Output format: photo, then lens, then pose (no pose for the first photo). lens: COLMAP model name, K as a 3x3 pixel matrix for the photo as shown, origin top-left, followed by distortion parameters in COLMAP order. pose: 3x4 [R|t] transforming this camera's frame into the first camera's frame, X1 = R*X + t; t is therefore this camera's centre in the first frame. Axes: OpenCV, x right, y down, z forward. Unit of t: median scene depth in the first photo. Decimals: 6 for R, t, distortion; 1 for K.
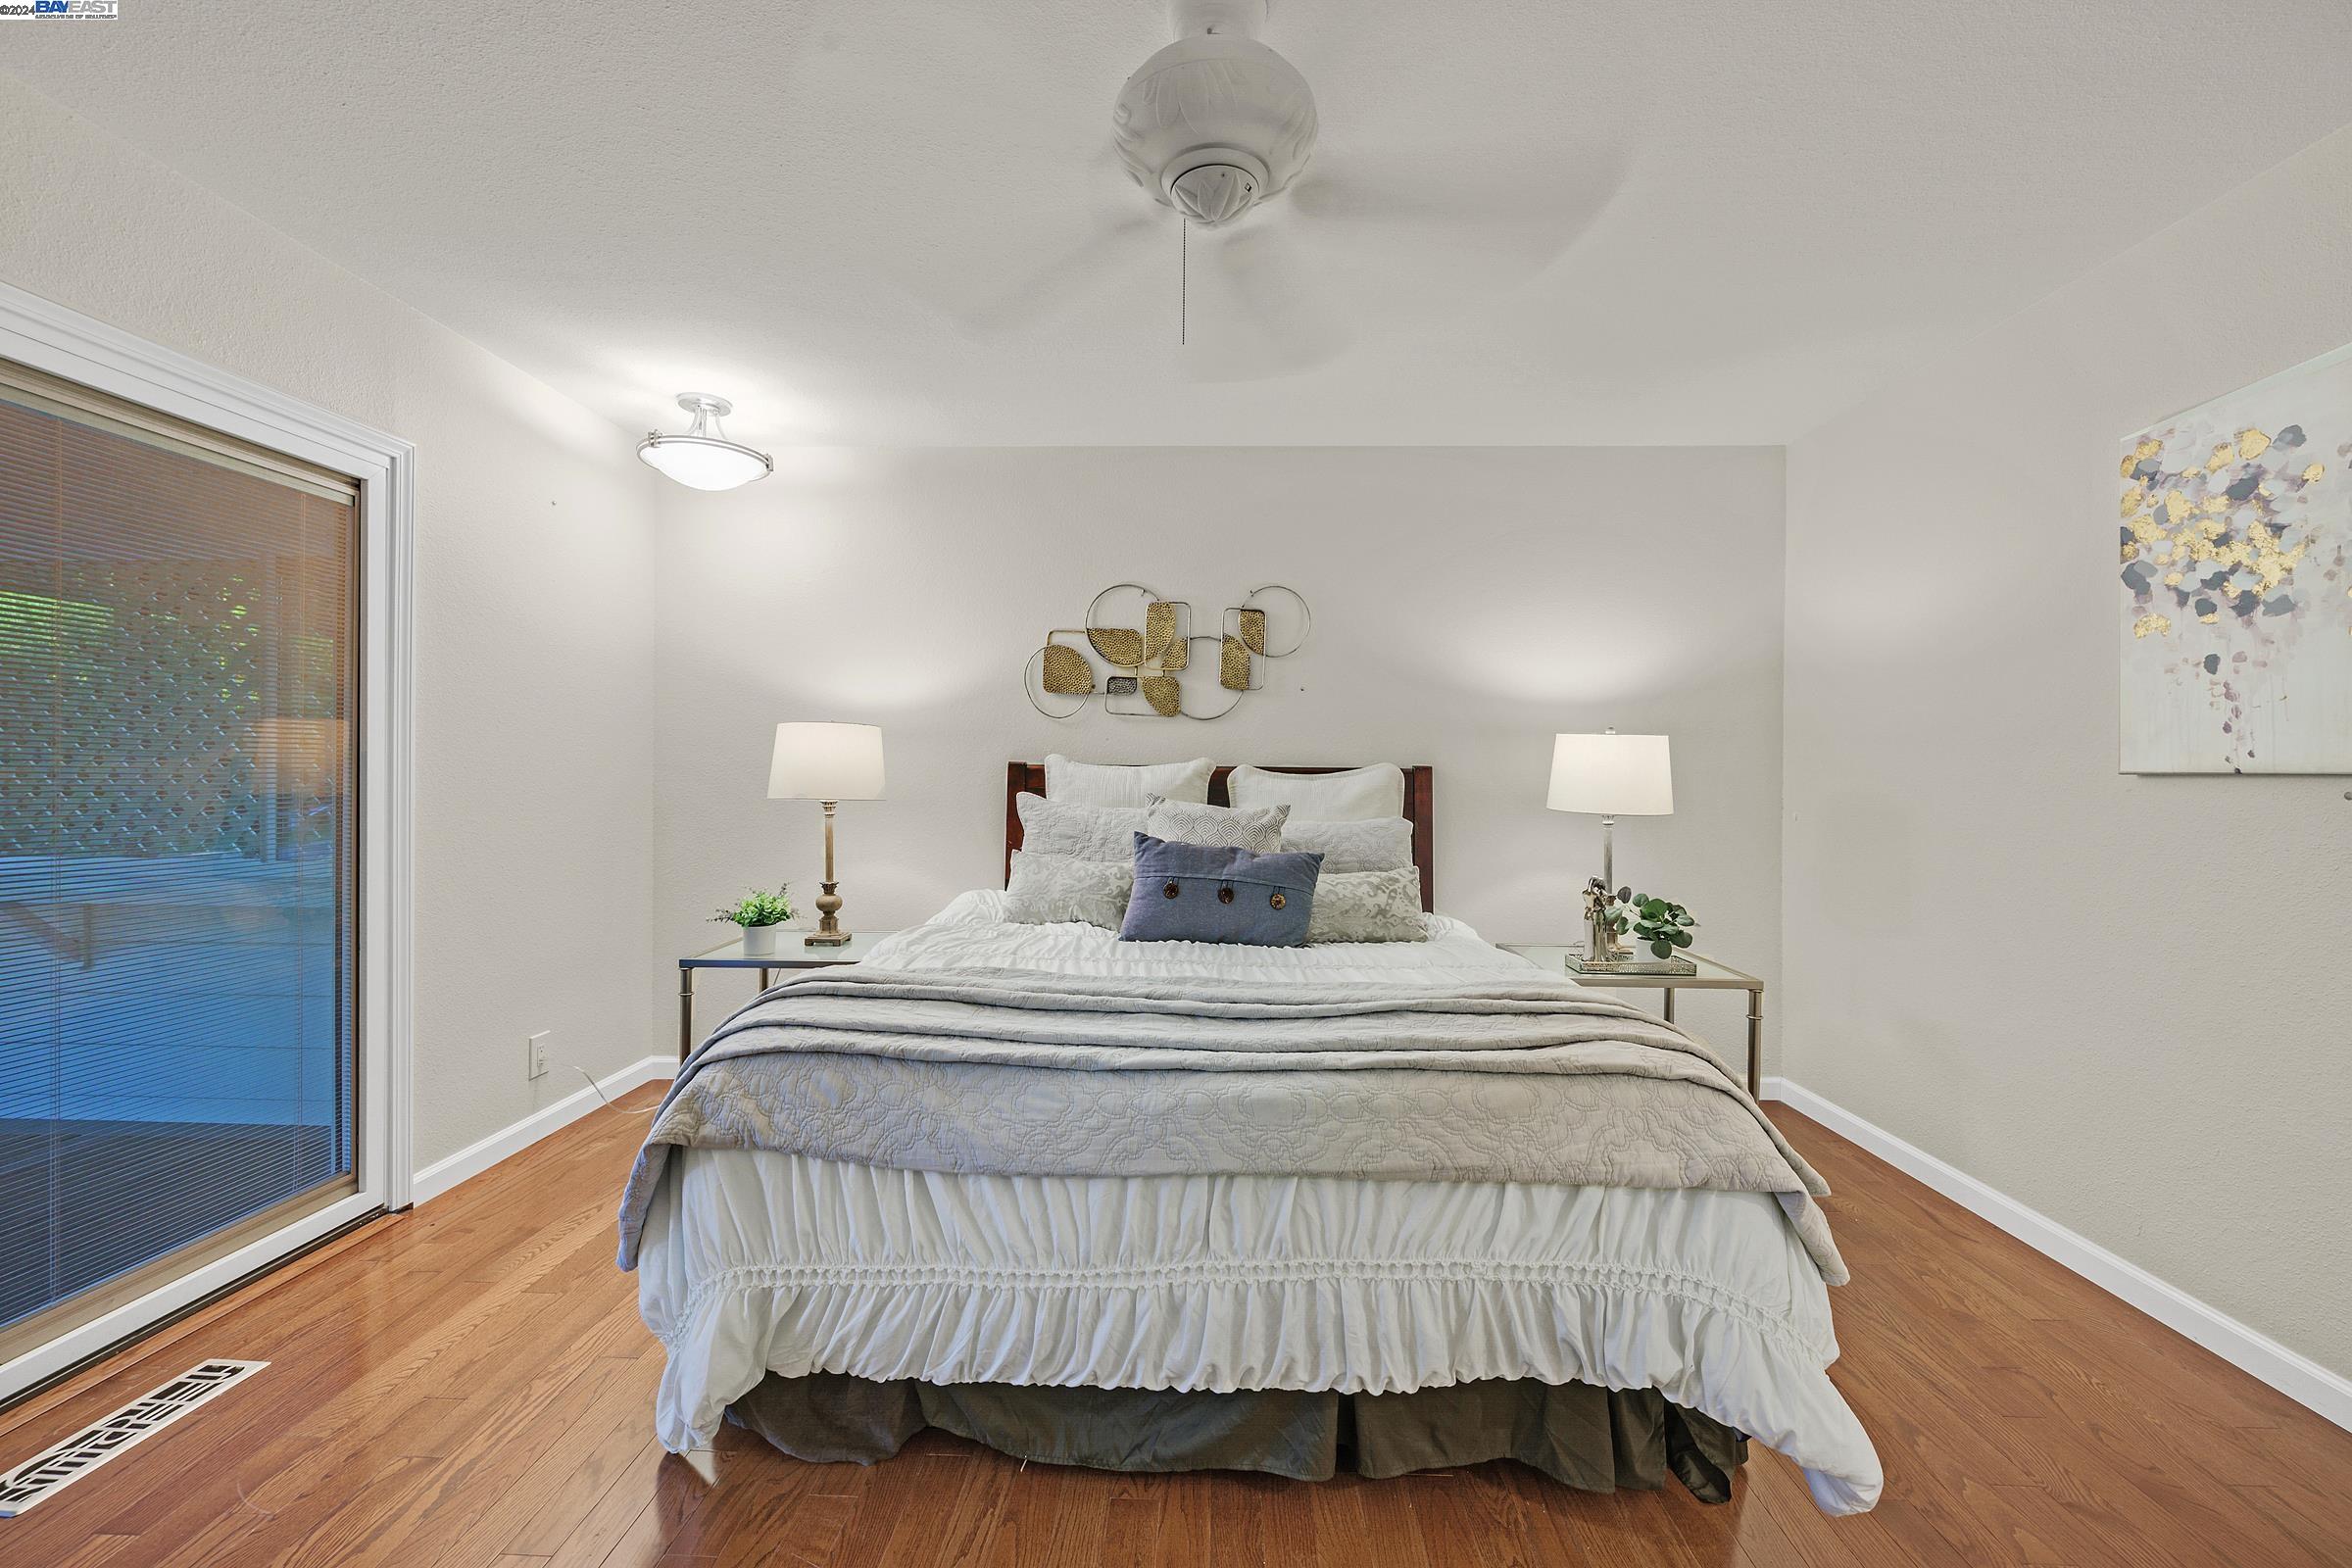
lens RADIAL K [[945.3, 0, 1182.7], [0, 945.3, 778.7], [0, 0, 1]] dist [-0.000450, -0.000761]
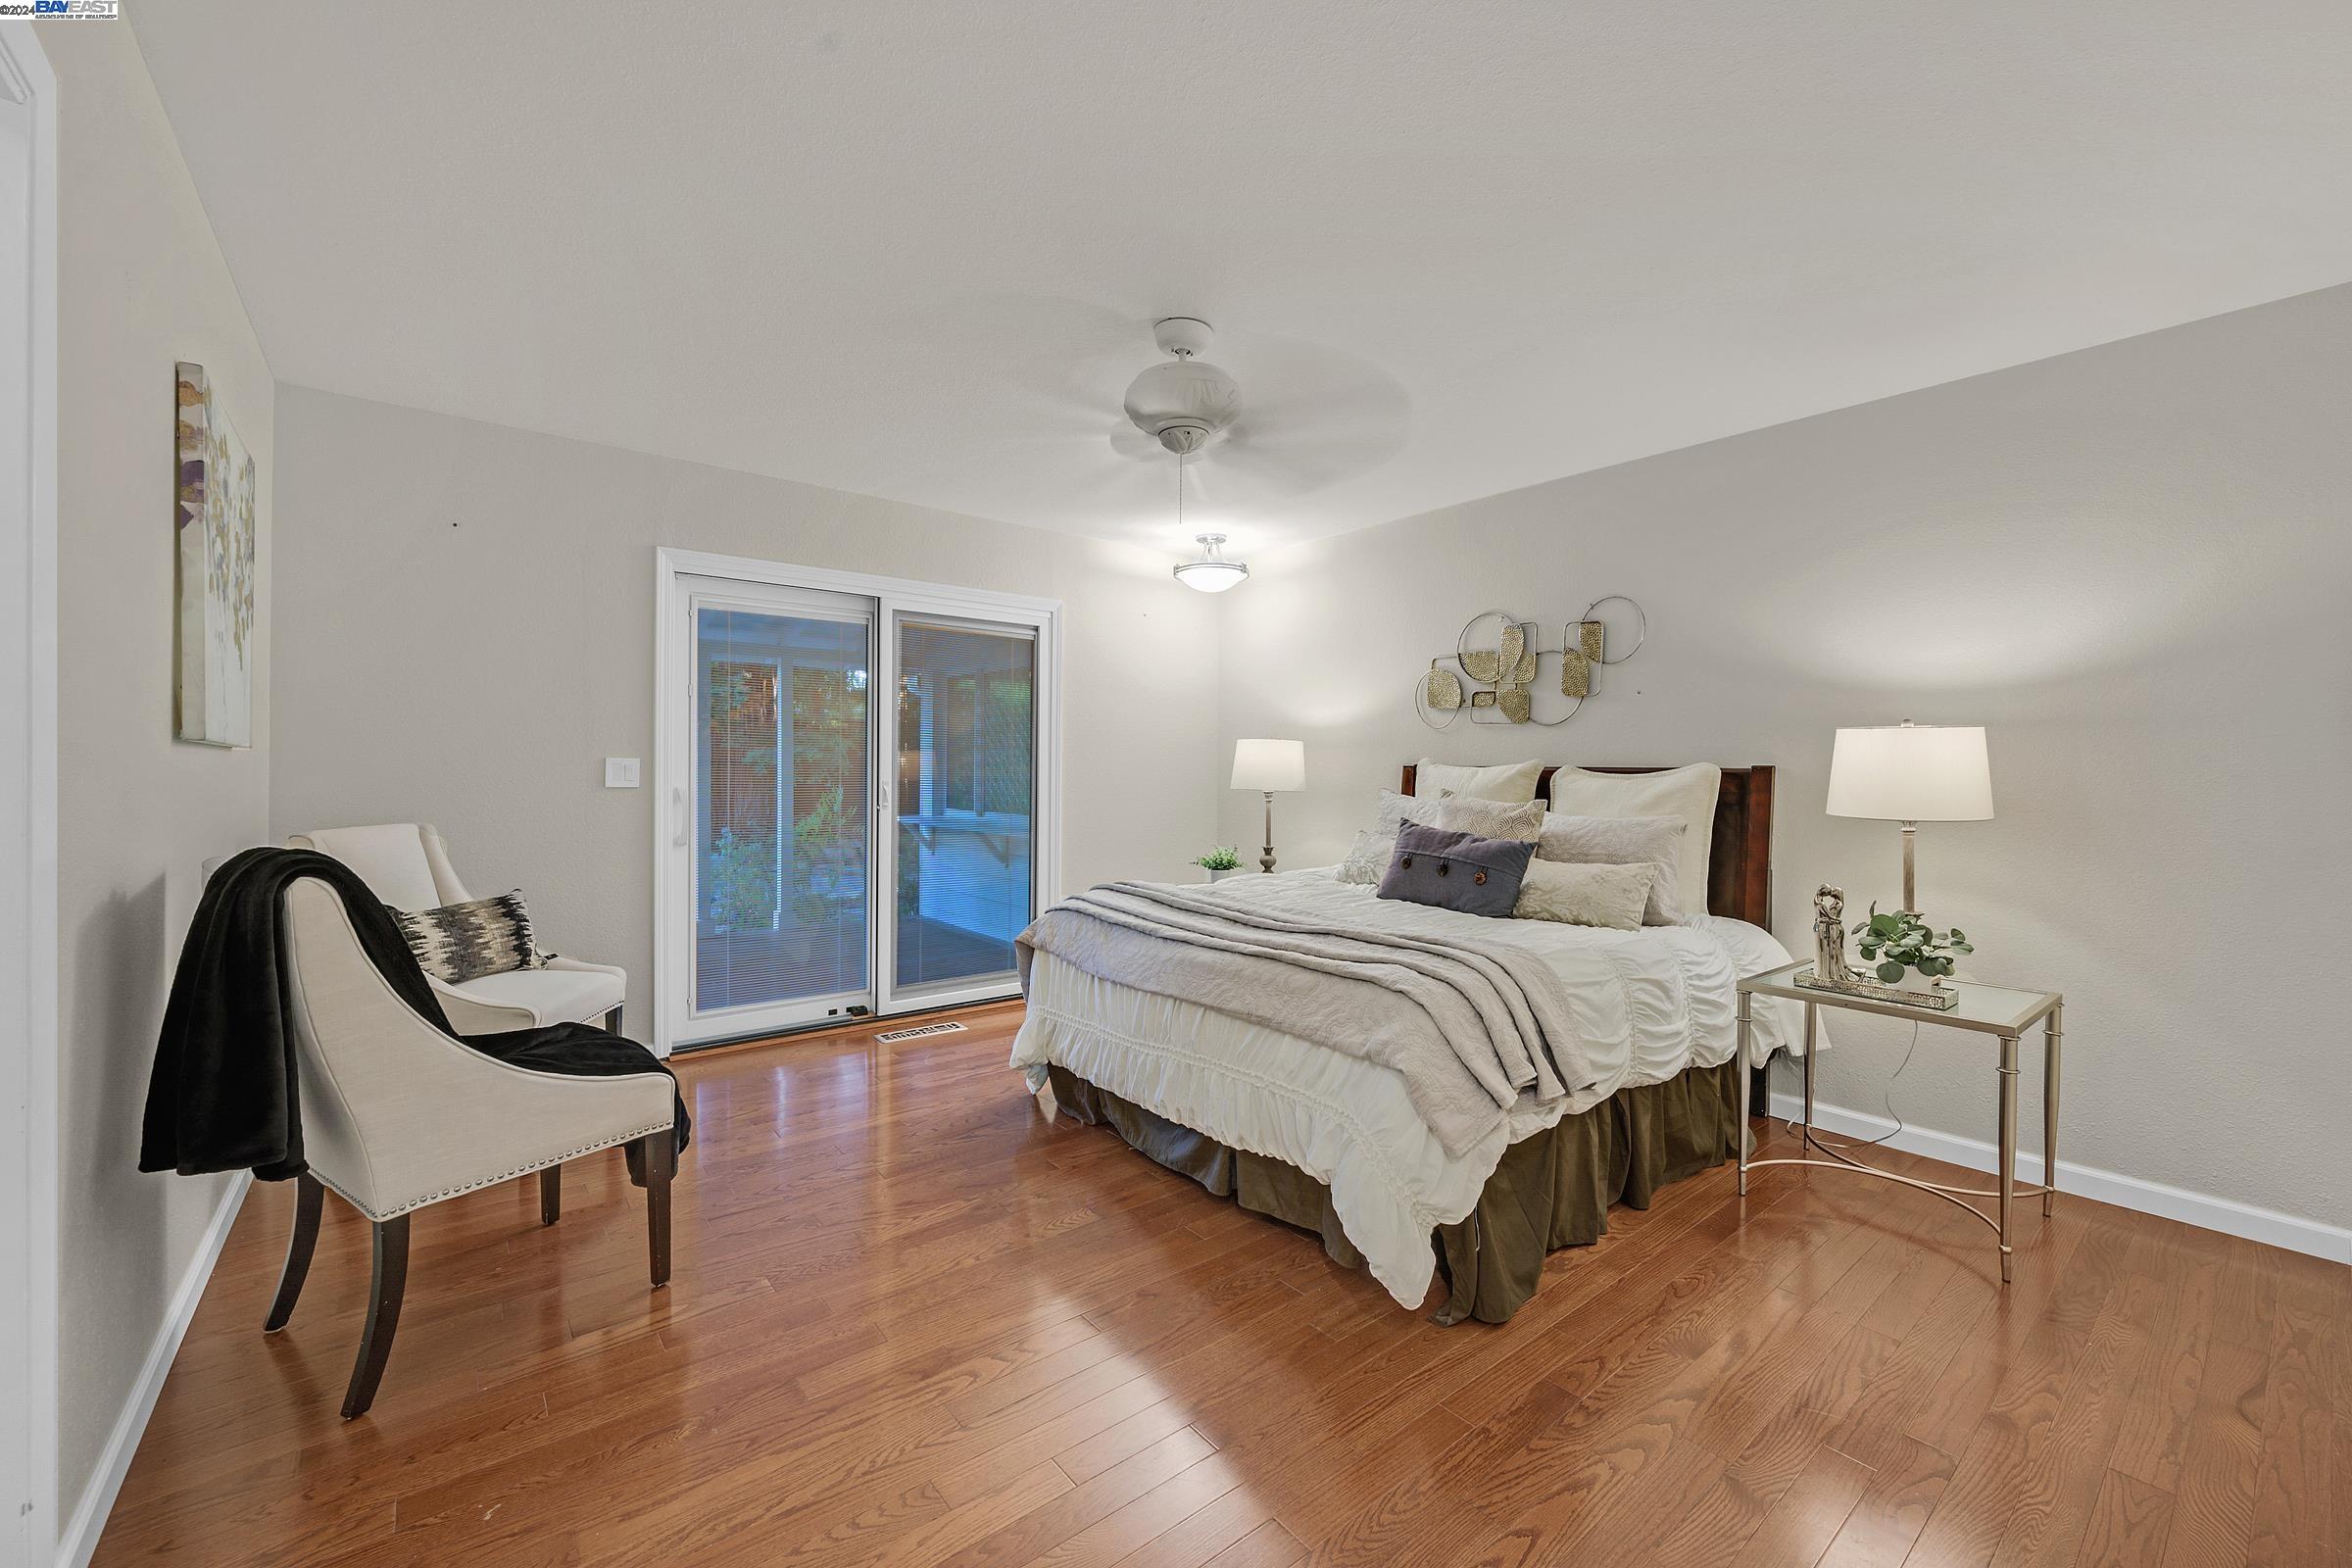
lens RADIAL K [[945.3, 0, 1172.4], [0, 945.3, 778.4], [0, 0, 1]] dist [-0.000450, -0.000761]
pose [[0.649293, 0.004583, -0.760524, 0.667279], [-0.009205, 0.999956, -0.001834, 0.007219], [0.760482, 0.008191, 0.649307, -0.070677]]
